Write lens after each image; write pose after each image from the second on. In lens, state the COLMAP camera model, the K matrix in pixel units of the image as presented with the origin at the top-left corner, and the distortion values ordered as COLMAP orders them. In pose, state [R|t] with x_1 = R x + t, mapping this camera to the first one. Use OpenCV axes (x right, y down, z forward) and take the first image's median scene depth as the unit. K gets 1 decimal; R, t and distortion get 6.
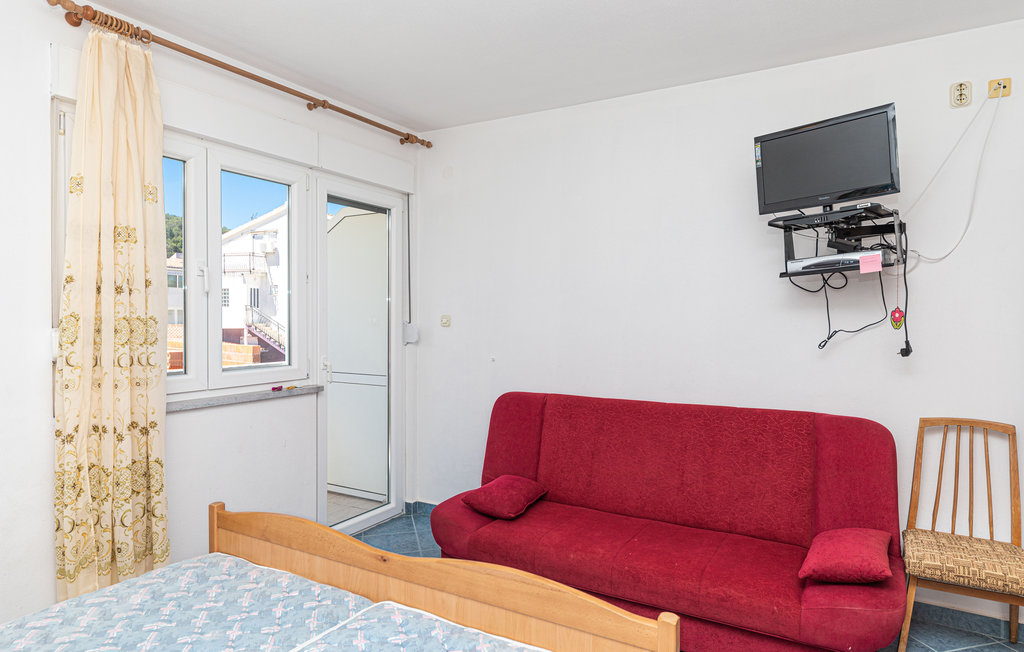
lens RADIAL K [[617.5, 0, 512.0], [0, 617.5, 326.0], [0, 0, 1]] dist [0.002236, 0.000616]
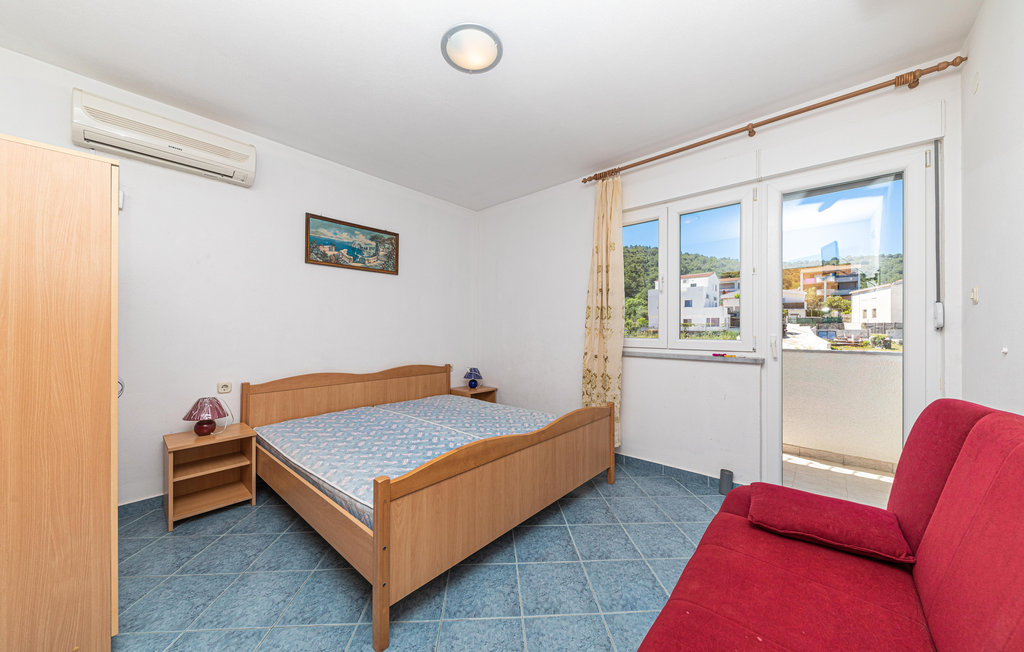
lens RADIAL K [[345.3, 0, 492.3], [0, 345.3, 323.1], [0, 0, 1]] dist [0.000717, 0.000008]
pose [[-0.222981, 0.000083, -0.974823, 0.488845], [-0.004266, 0.999990, 0.001061, 0.030185], [0.974813, 0.004395, -0.222979, 0.670821]]
